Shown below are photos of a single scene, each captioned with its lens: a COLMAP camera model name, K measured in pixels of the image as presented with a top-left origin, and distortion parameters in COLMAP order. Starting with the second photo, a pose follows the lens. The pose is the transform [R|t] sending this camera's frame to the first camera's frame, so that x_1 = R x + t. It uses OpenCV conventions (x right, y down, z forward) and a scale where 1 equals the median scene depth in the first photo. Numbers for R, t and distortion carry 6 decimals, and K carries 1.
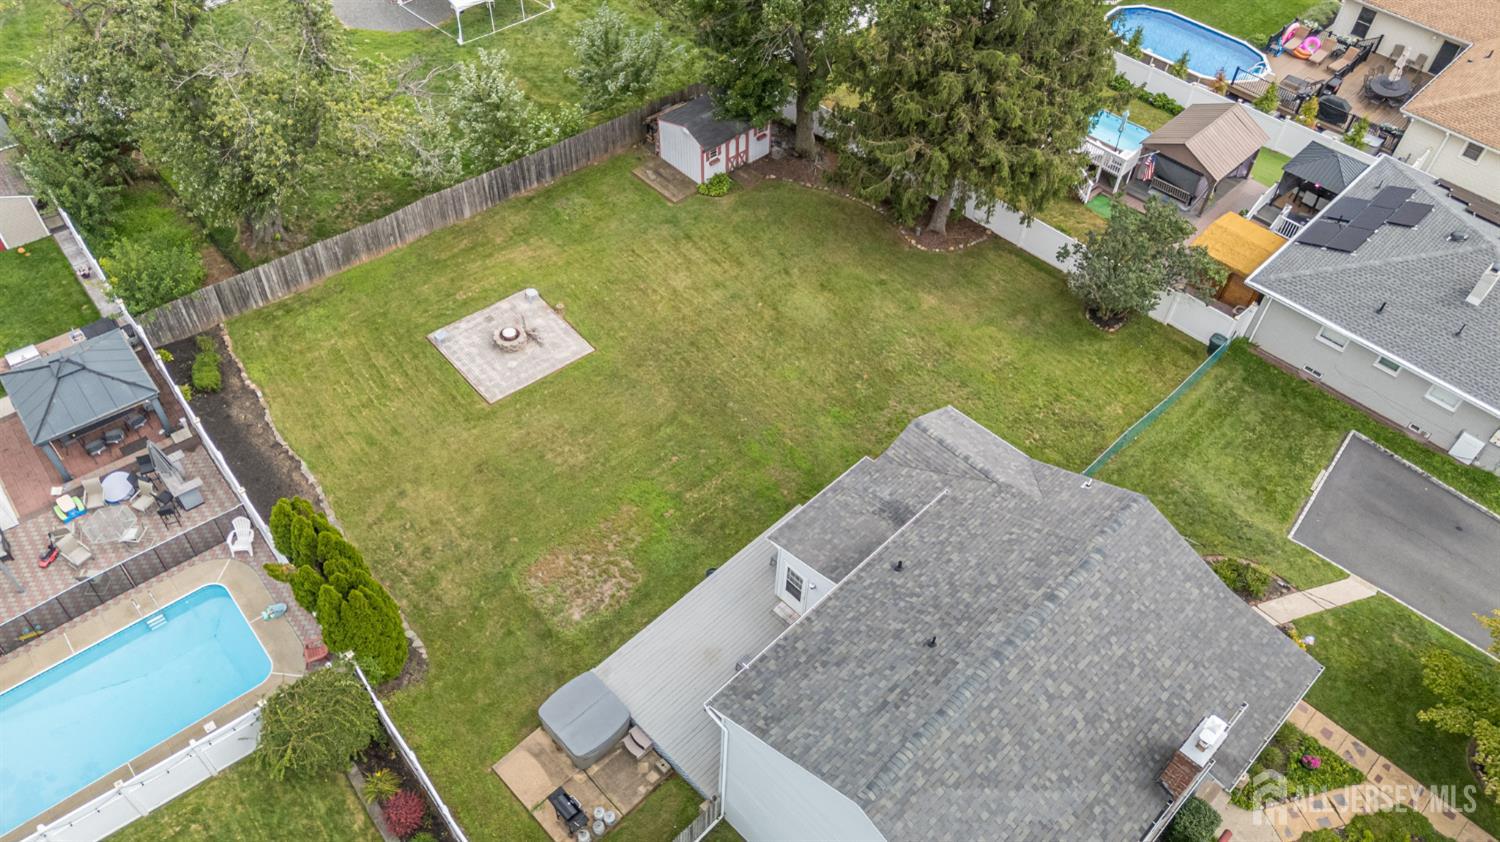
lens RADIAL K [[1109.3, 0, 755.3], [0, 1109.3, 412.6], [0, 0, 1]] dist [0.029595, -0.023532]
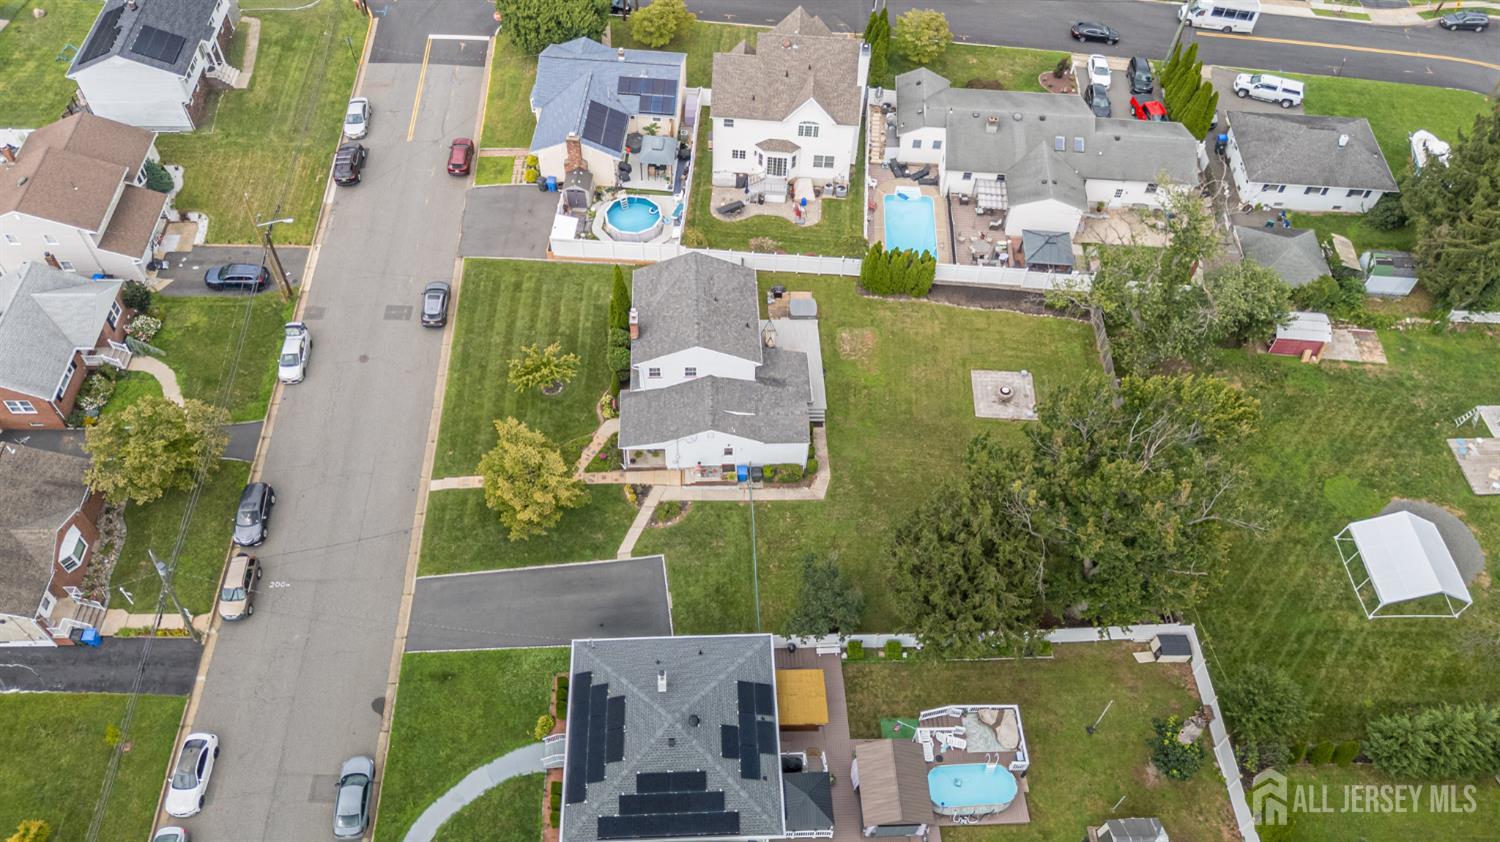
lens RADIAL K [[1109.3, 0, 763.4], [0, 1109.3, 416.6], [0, 0, 1]] dist [0.029595, -0.023532]
pose [[-0.667994, 0.544377, -0.507383, 1.121923], [-0.589976, 0.028147, 0.806930, -1.451306], [0.453555, 0.838369, 0.302367, 0.260345]]
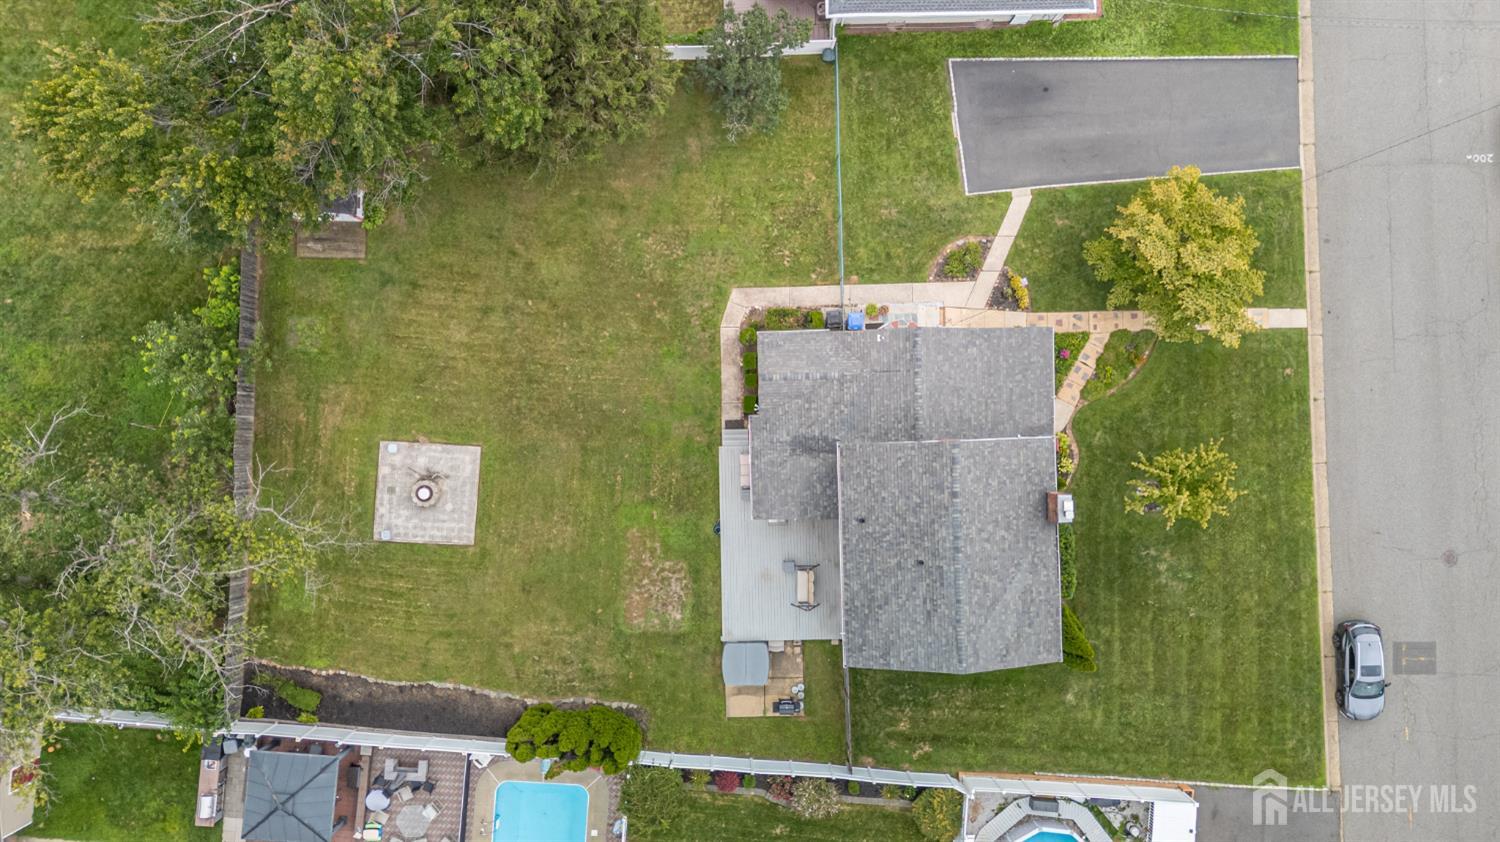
lens RADIAL K [[1109.3, 0, 760.1], [0, 1109.3, 415.1], [0, 0, 1]] dist [0.029595, -0.023532]
pose [[0.691337, -0.722409, -0.013351, 0.110456], [0.532803, 0.497231, 0.684750, -0.768564], [-0.488031, -0.480506, 0.728656, -0.013827]]
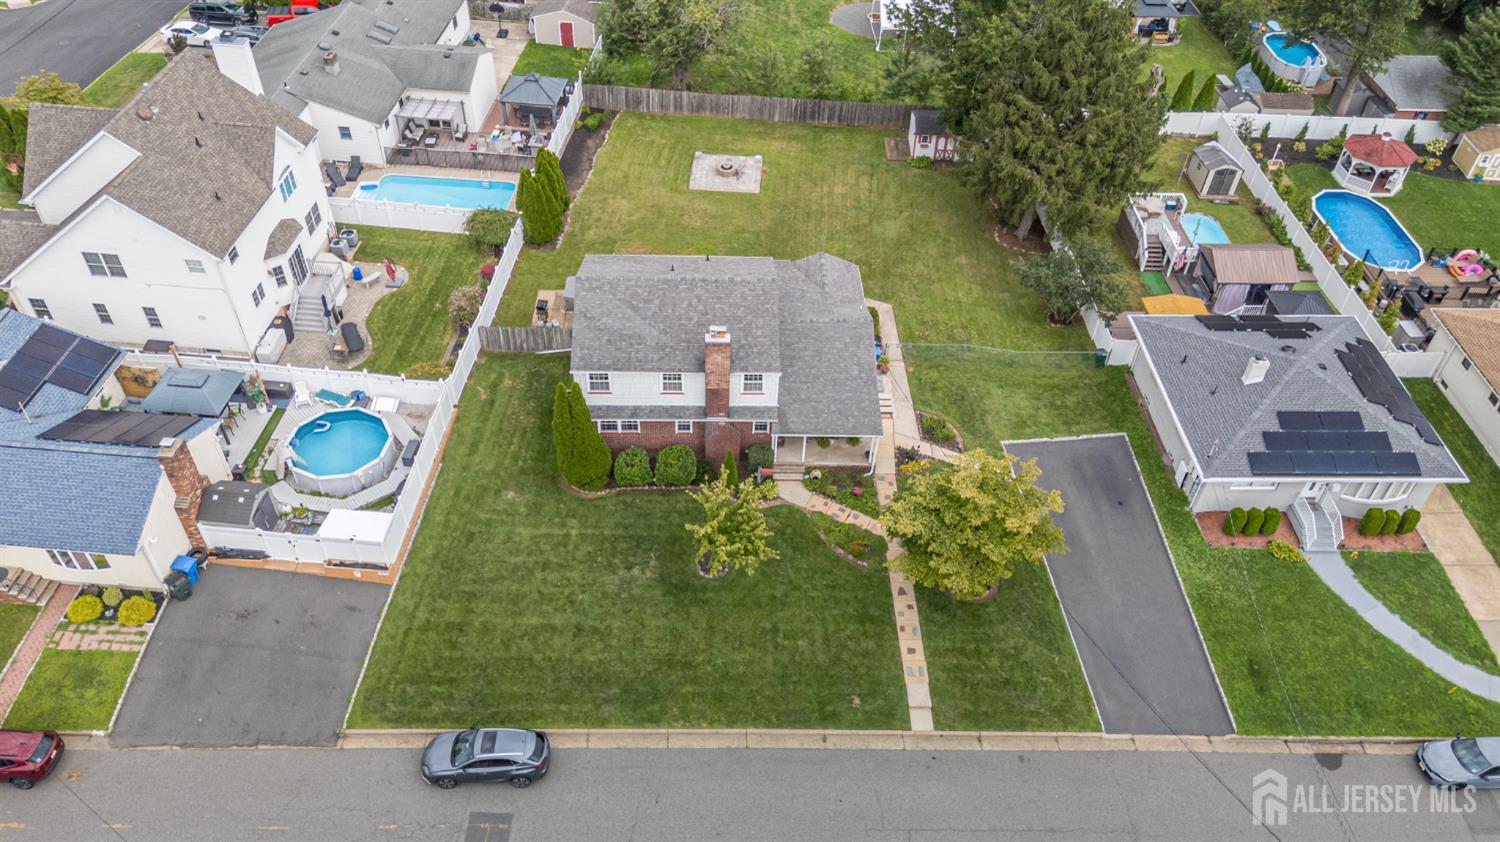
lens RADIAL K [[1109.3, 0, 748.7], [0, 1109.3, 428.8], [0, 0, 1]] dist [0.029595, -0.023532]
pose [[0.723921, 0.463265, -0.511199, 0.896730], [-0.513361, 0.856748, 0.049430, 0.179991], [0.460868, 0.226646, 0.858040, -0.375418]]
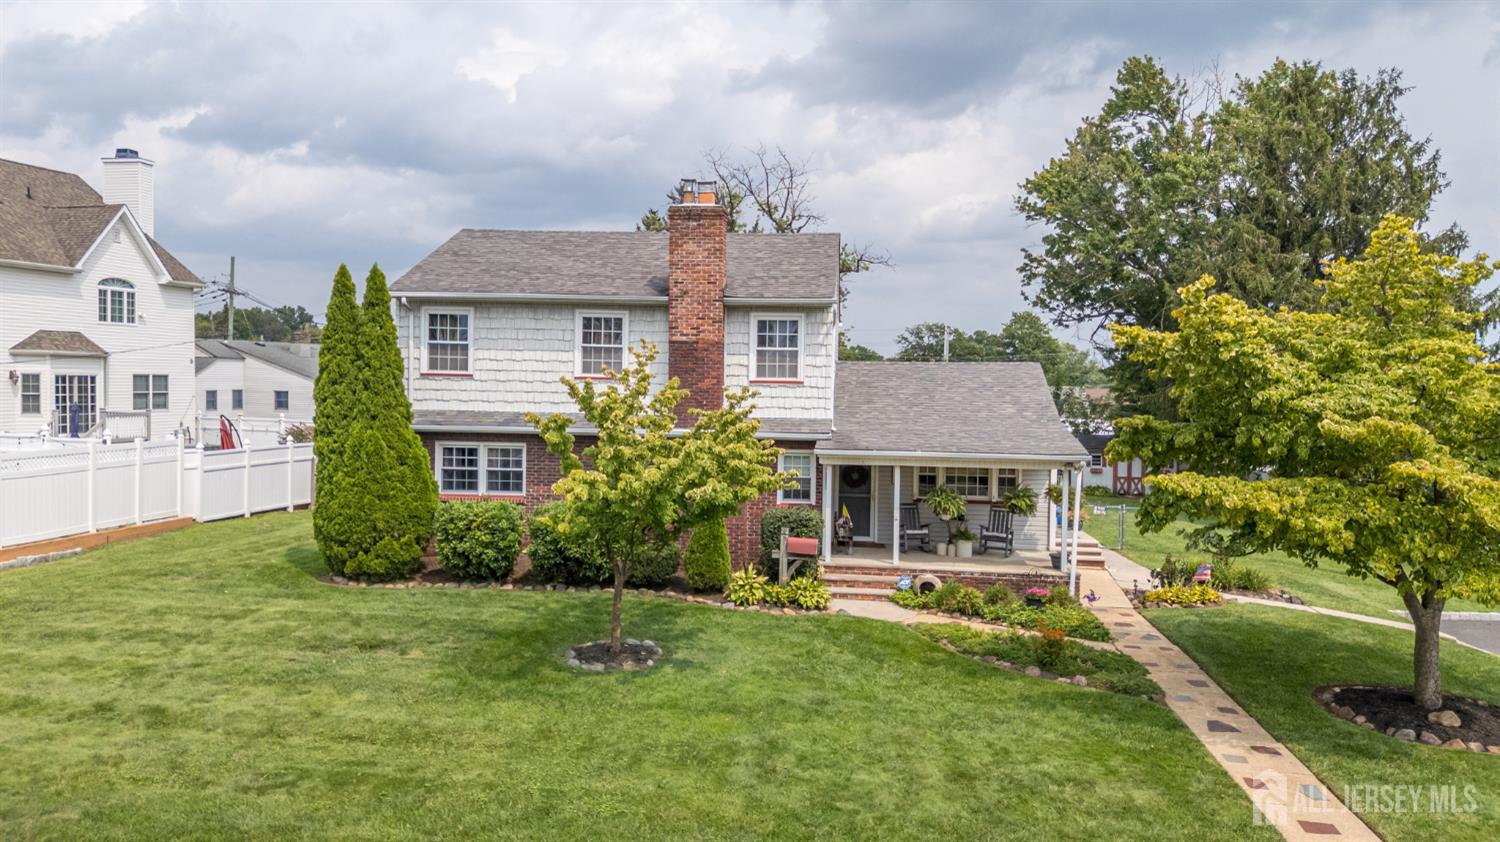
lens RADIAL K [[1109.3, 0, 748.4], [0, 1109.3, 420.7], [0, 0, 1]] dist [0.029595, -0.023532]
pose [[0.631431, 0.010475, -0.775362, 0.672797], [-0.571641, 0.681911, -0.456315, 0.475951], [0.523948, 0.731360, 0.436568, 0.434874]]
